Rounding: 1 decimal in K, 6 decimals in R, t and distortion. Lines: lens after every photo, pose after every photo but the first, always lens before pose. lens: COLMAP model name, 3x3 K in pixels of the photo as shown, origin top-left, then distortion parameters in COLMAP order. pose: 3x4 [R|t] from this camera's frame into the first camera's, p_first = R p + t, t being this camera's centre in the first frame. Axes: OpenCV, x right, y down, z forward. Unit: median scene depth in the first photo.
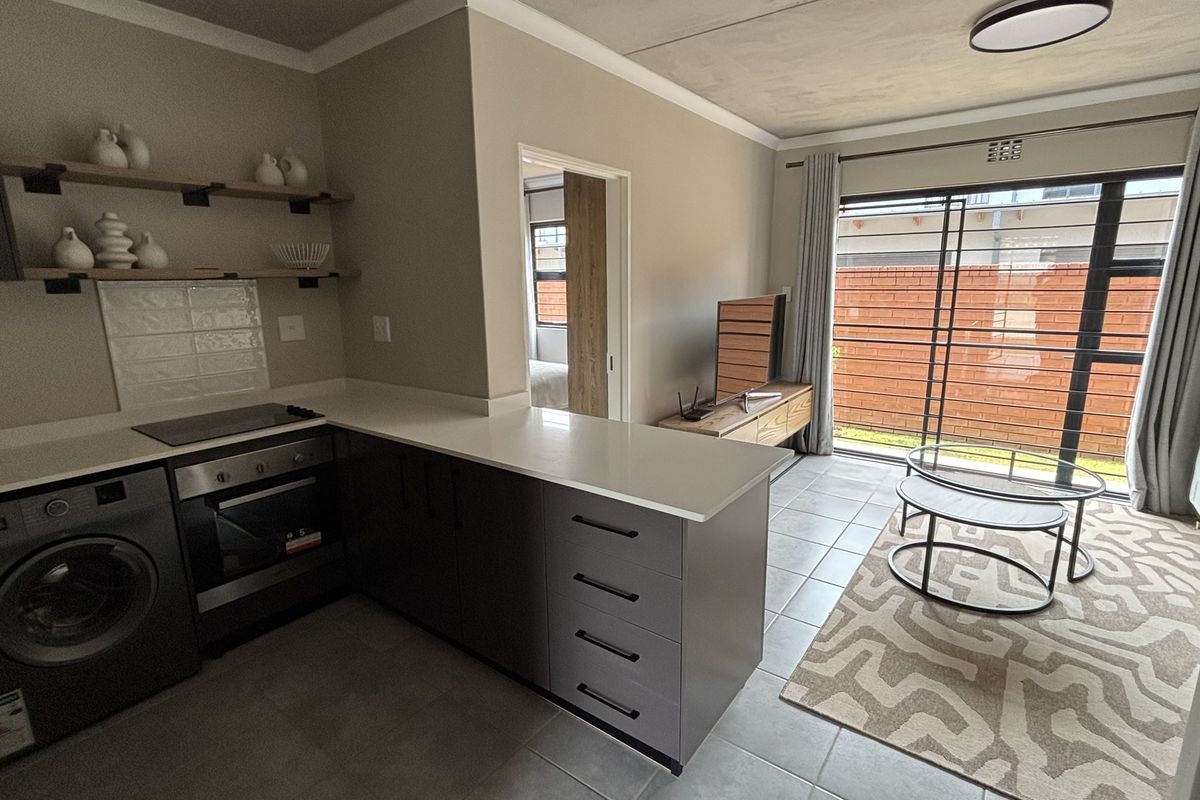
lens RADIAL K [[578.9, 0, 595.6], [0, 578.9, 398.1], [0, 0, 1]] dist [0.038017, -0.021192]
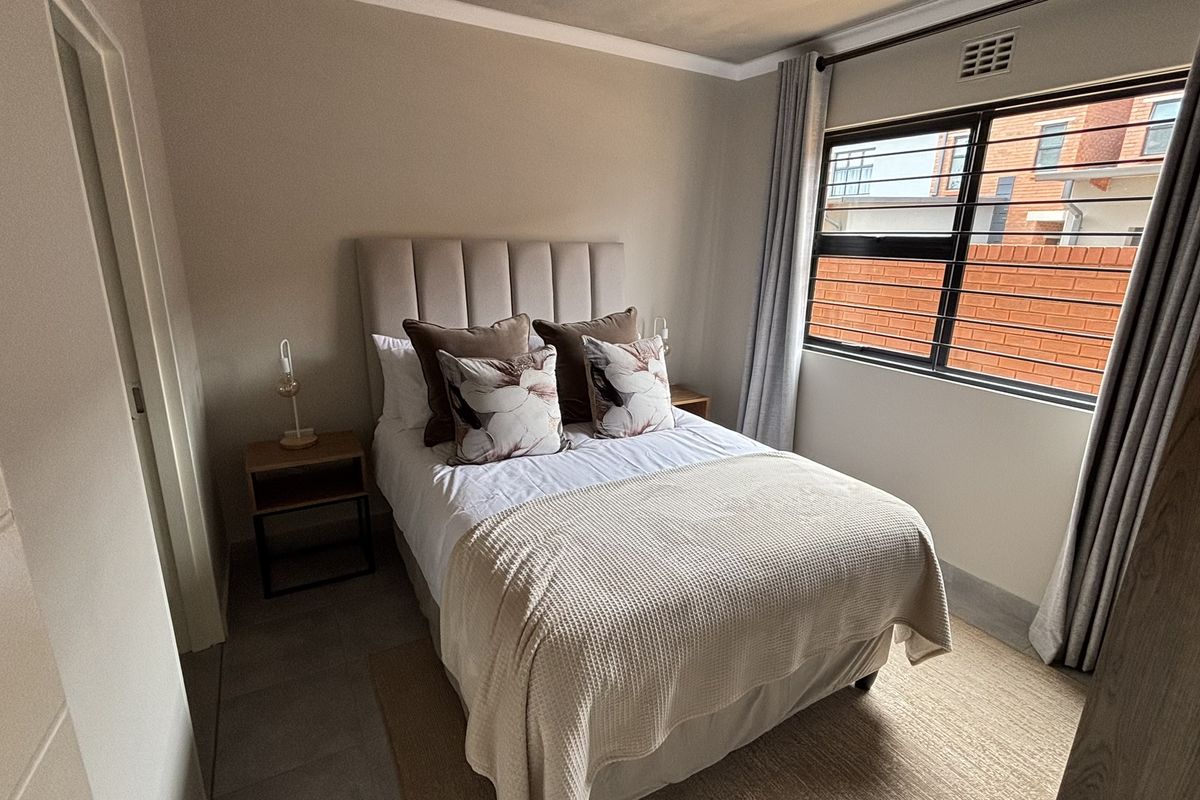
lens RADIAL K [[578.9, 0, 595.6], [0, 578.9, 398.1], [0, 0, 1]] dist [0.038017, -0.021192]
pose [[0.917481, 0.142095, -0.371534, -0.188687], [-0.117586, 0.989161, 0.087939, -0.262453], [0.380003, -0.036995, 0.924245, 1.185658]]
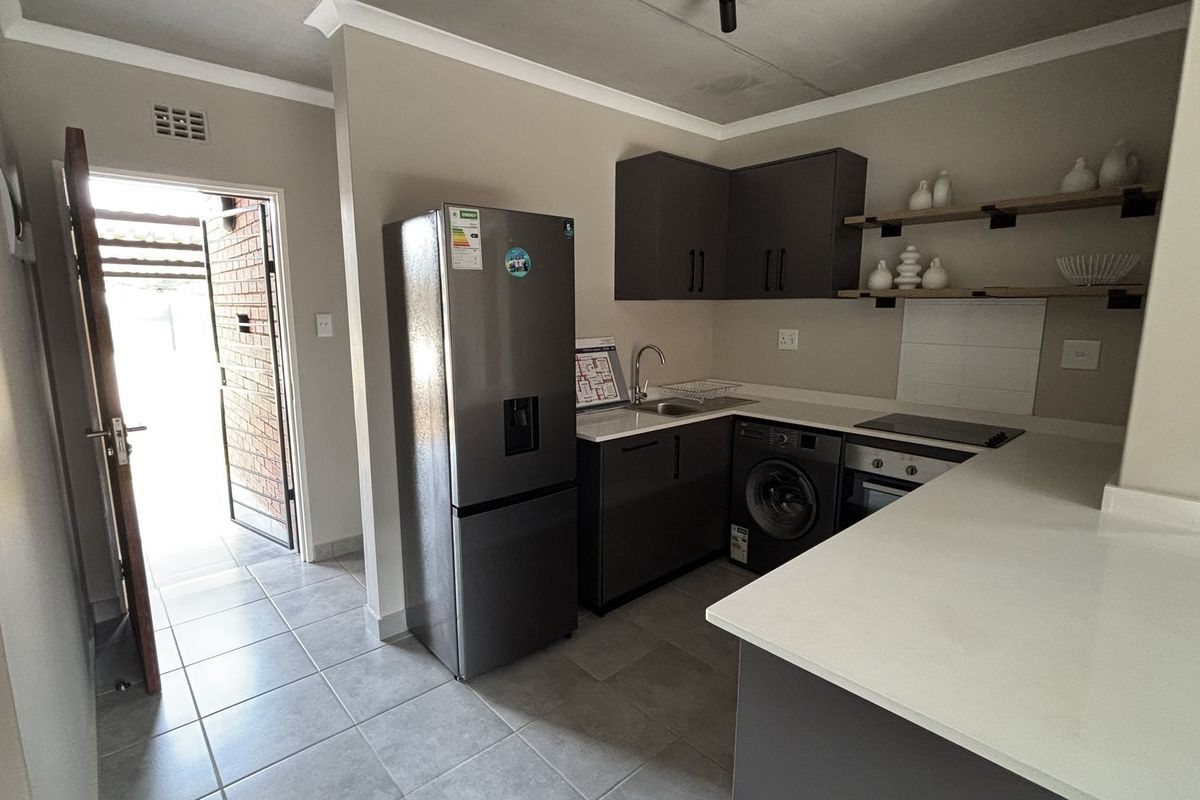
lens RADIAL K [[578.9, 0, 595.6], [0, 578.9, 398.1], [0, 0, 1]] dist [0.038017, -0.021192]
pose [[-0.184902, 0.170310, -0.967887, 0.562763], [-0.199760, 0.957796, 0.206696, -0.116844], [0.962241, 0.231563, -0.143078, 0.566134]]
